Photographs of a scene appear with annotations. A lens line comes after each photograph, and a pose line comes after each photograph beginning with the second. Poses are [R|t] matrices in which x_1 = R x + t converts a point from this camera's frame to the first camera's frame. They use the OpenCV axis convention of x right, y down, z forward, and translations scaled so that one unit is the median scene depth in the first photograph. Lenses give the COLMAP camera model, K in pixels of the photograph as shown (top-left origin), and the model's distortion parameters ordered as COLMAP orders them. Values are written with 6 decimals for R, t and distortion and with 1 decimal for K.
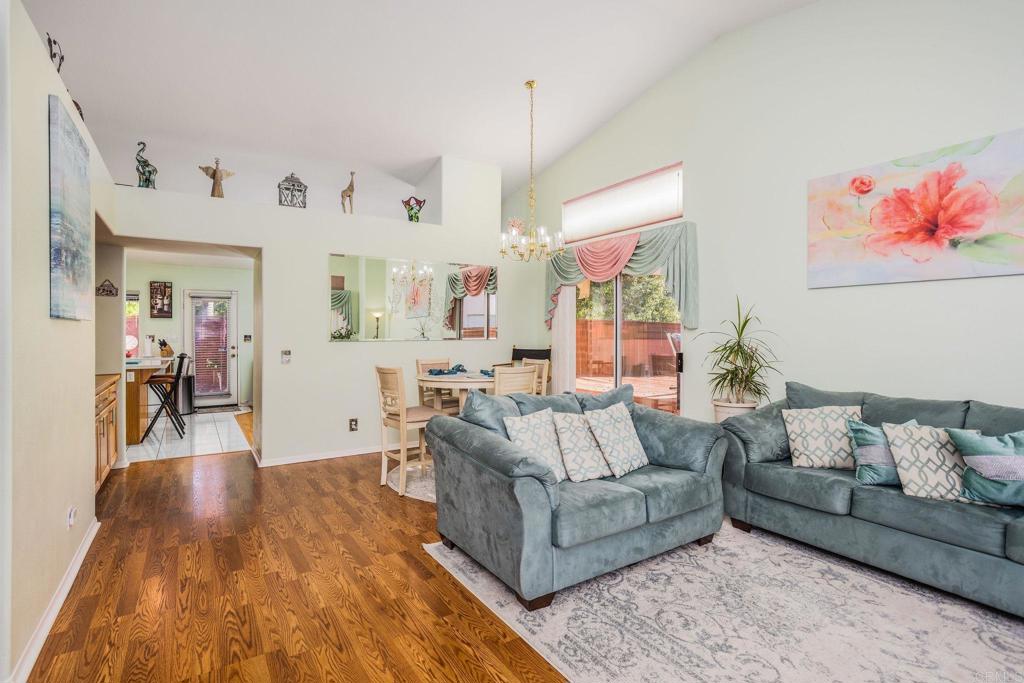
lens RADIAL K [[490.3, 0, 506.0], [0, 490.3, 333.6], [0, 0, 1]] dist [0.000776, 0.000624]
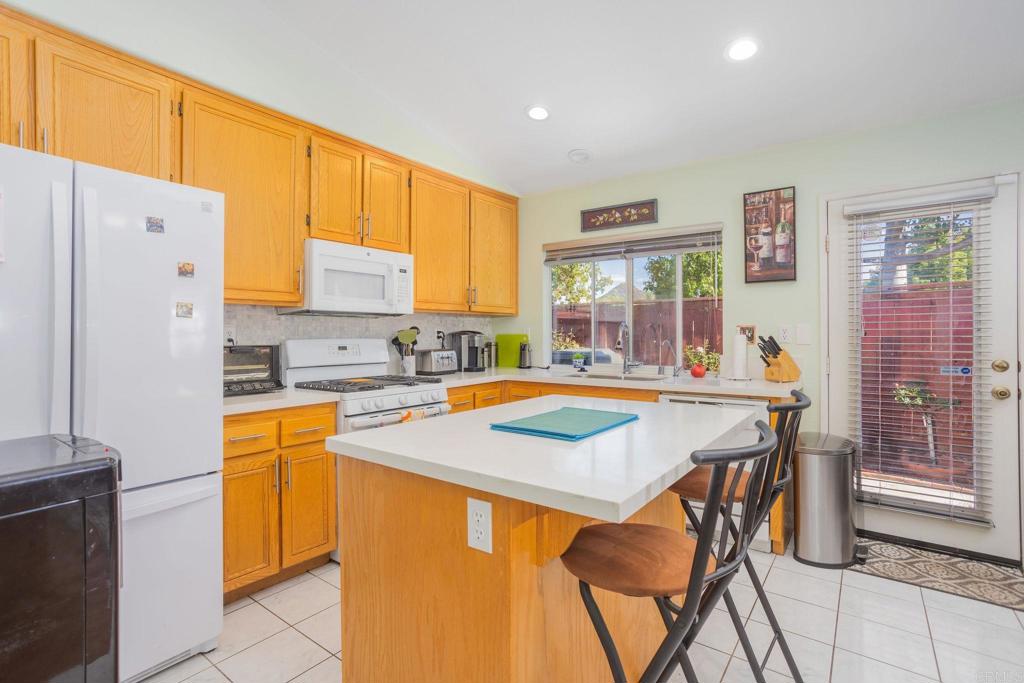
lens RADIAL K [[490.3, 0, 504.6], [0, 490.3, 336.0], [0, 0, 1]] dist [0.000776, 0.000624]
pose [[0.359035, -0.004362, -0.933314, -0.413079], [0.002518, 0.999990, -0.003705, 0.012009], [0.933321, -0.001020, 0.359042, 0.661533]]
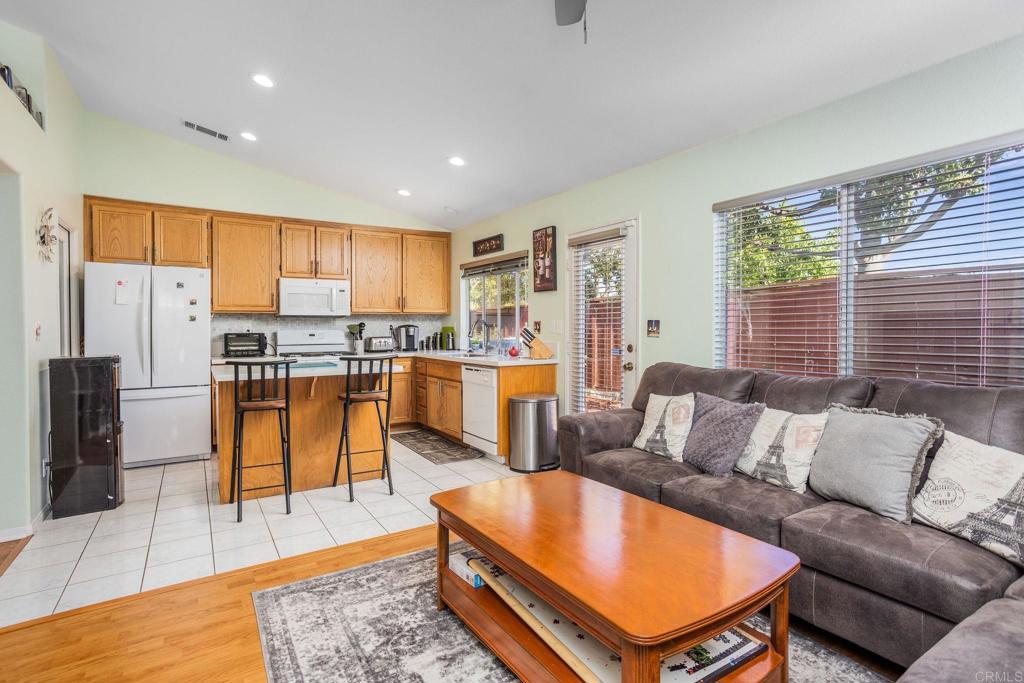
lens RADIAL K [[509.1, 0, 510.6], [0, 509.1, 335.4], [0, 0, 1]] dist [-0.004604, -0.000309]
pose [[-0.008625, 0.010939, -0.999903, -0.107616], [0.001927, 0.999938, 0.010923, 0.012863], [0.999961, -0.001833, -0.008645, 0.965555]]
